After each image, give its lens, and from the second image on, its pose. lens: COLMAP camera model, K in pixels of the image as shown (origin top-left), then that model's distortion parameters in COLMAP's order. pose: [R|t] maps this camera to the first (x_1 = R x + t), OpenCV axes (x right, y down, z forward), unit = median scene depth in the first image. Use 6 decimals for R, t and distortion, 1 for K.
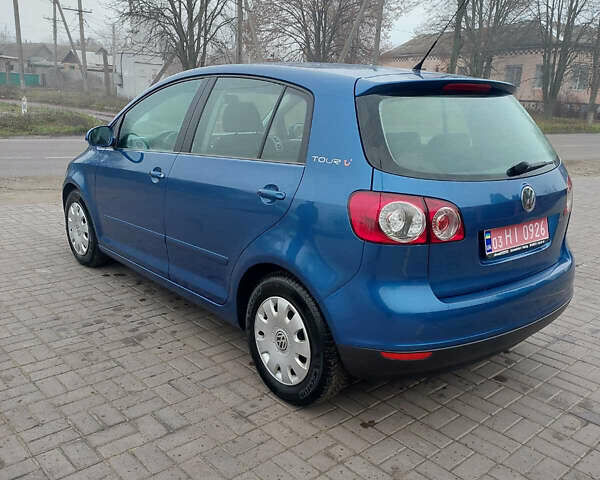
lens RADIAL K [[571.2, 0, 302.4], [0, 571.2, 239.9], [0, 0, 1]] dist [0.125040, -0.167037]
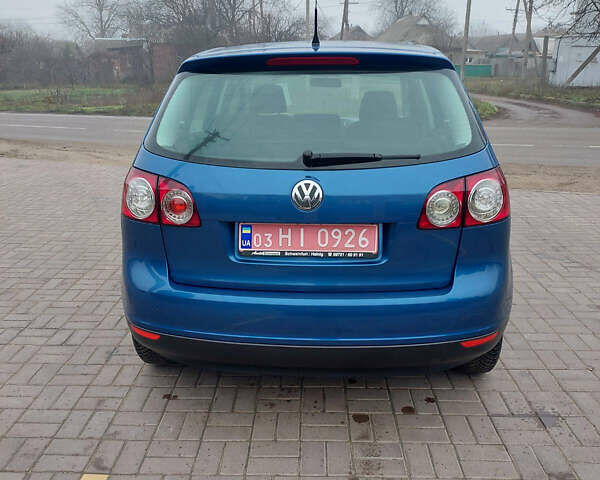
lens RADIAL K [[571.2, 0, 302.4], [0, 571.2, 239.9], [0, 0, 1]] dist [0.125040, -0.167037]
pose [[0.720289, 0.163436, -0.674145, 0.933148], [-0.151961, 0.985419, 0.076537, -0.069040], [0.676824, 0.047315, 0.734622, 0.395143]]
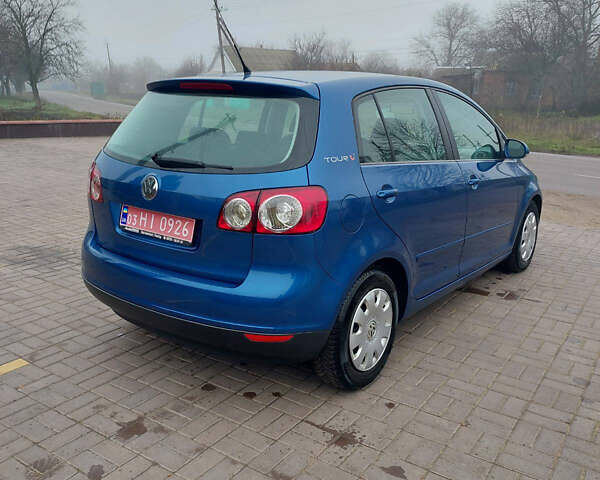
lens RADIAL K [[571.2, 0, 302.4], [0, 571.2, 239.9], [0, 0, 1]] dist [0.125040, -0.167037]
pose [[0.228312, 0.216580, -0.949193, 1.453016], [-0.266804, 0.951538, 0.152940, -0.213359], [0.936317, 0.218331, 0.275032, 0.980268]]
